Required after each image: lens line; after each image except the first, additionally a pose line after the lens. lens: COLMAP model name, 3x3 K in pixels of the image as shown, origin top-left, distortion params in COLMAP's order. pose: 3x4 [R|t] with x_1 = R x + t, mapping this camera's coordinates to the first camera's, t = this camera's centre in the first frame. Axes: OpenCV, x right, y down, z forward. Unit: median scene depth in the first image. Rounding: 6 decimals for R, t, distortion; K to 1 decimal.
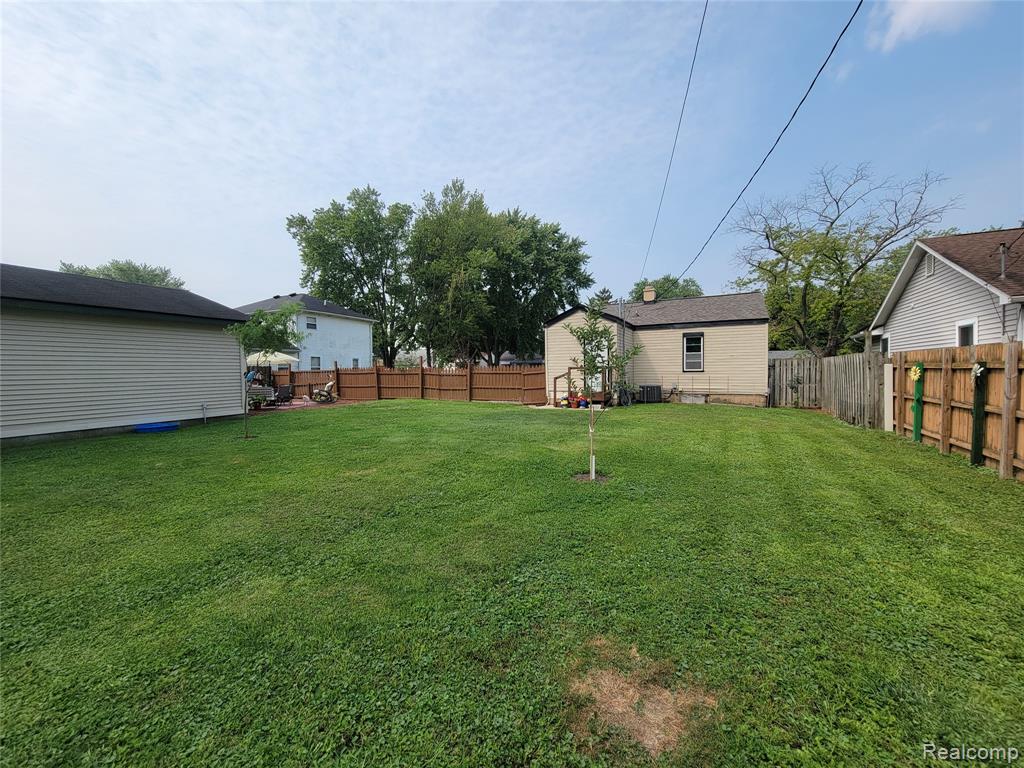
lens RADIAL K [[415.4, 0, 509.1], [0, 415.4, 381.3], [0, 0, 1]] dist [0.001159, 0.000277]
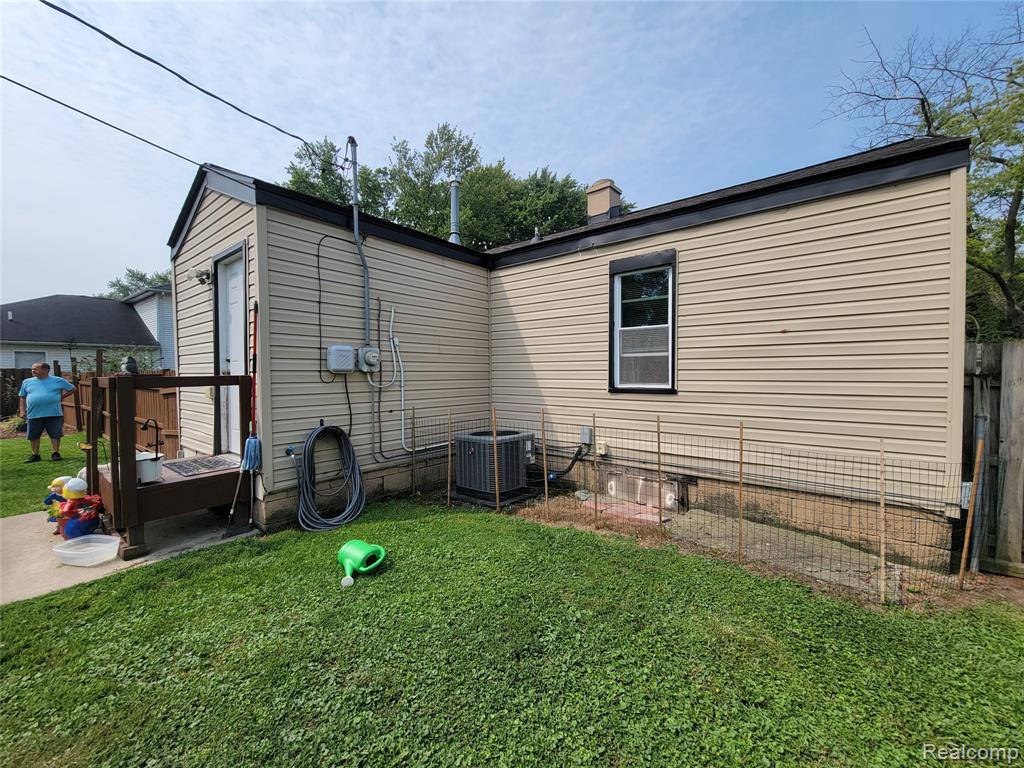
lens RADIAL K [[415.4, 0, 515.1], [0, 415.4, 381.7], [0, 0, 1]] dist [0.001159, 0.000277]
pose [[0.979278, 0.008121, -0.202359, 0.411830], [-0.007955, 0.999967, 0.001634, -0.030114], [0.202366, 0.000010, 0.979310, 0.693340]]
